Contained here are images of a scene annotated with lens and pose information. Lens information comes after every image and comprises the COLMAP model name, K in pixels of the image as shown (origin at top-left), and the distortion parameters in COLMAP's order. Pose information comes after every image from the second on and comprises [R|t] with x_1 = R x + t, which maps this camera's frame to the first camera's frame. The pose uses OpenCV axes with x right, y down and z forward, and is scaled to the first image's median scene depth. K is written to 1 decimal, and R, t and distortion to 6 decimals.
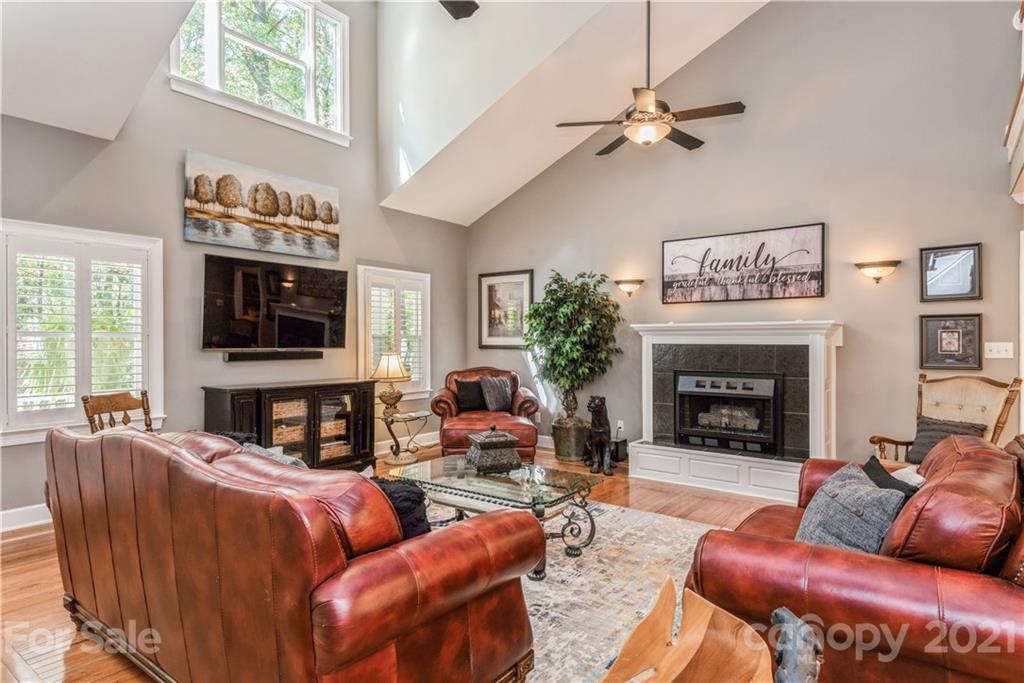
lens RADIAL K [[585.8, 0, 518.4], [0, 585.8, 343.4], [0, 0, 1]] dist [0.058393, -0.013509]
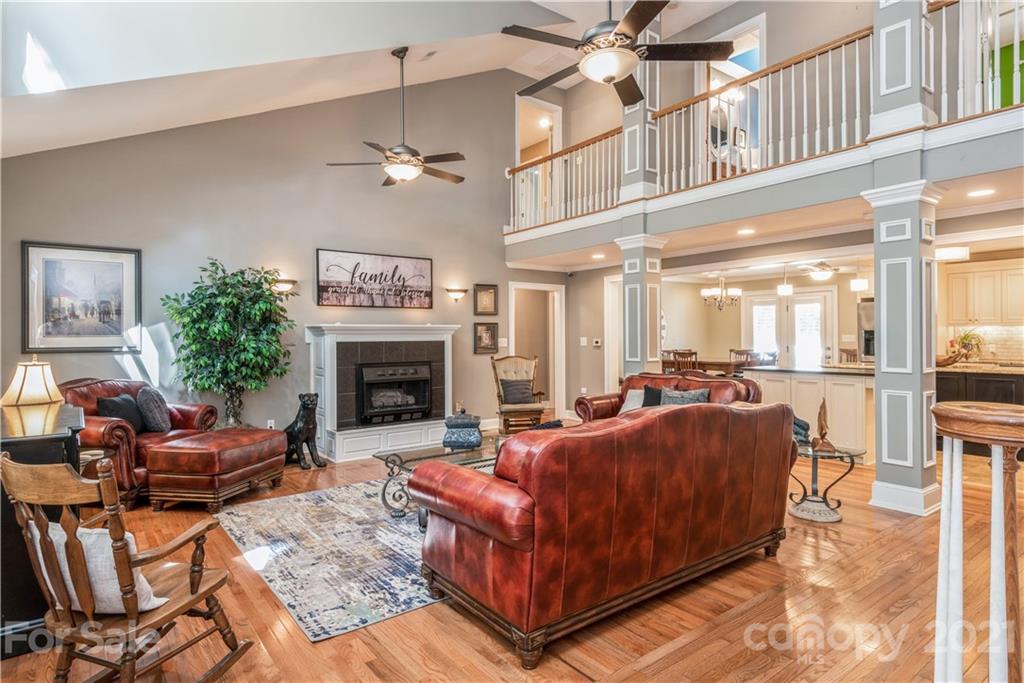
lens RADIAL K [[585.8, 0, 513.0], [0, 585.8, 331.1], [0, 0, 1]] dist [0.058393, -0.013509]
pose [[0.271979, 0.007840, 0.962271, -0.785293], [0.009892, 0.999891, -0.010942, -0.003852], [-0.962252, 0.012495, 0.271872, 0.380825]]
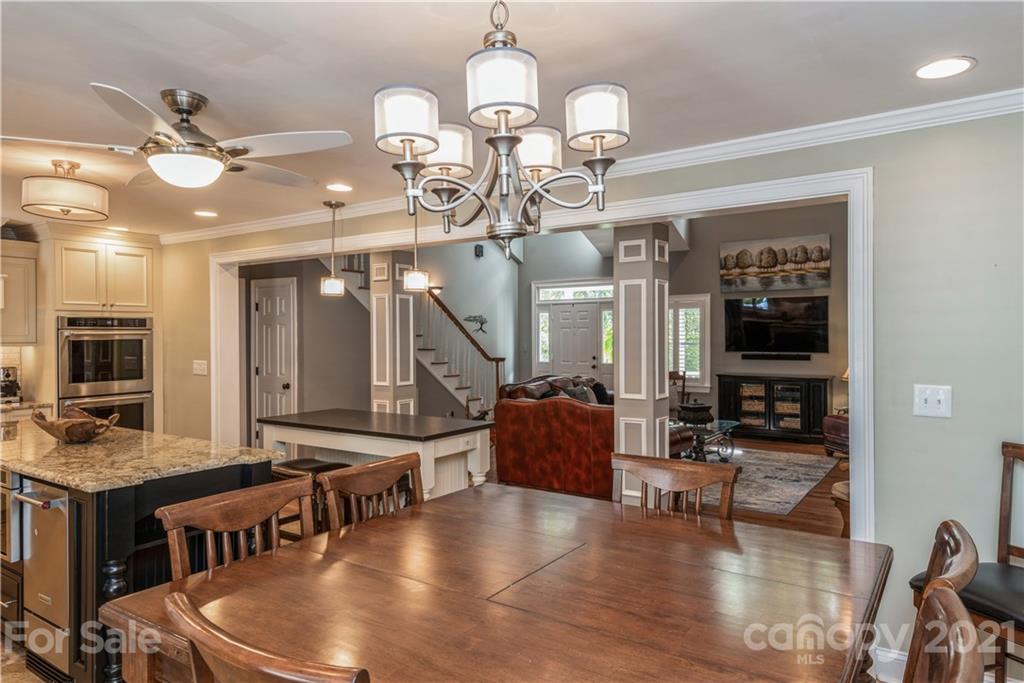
lens RADIAL K [[633.6, 0, 515.2], [0, 633.6, 339.6], [0, 0, 1]] dist [0.033695, -0.025577]
pose [[0.040894, 0.003585, -0.999157, 1.212304], [0.003164, 0.999988, 0.003717, -0.032578], [0.999158, -0.003314, 0.040882, 0.253337]]
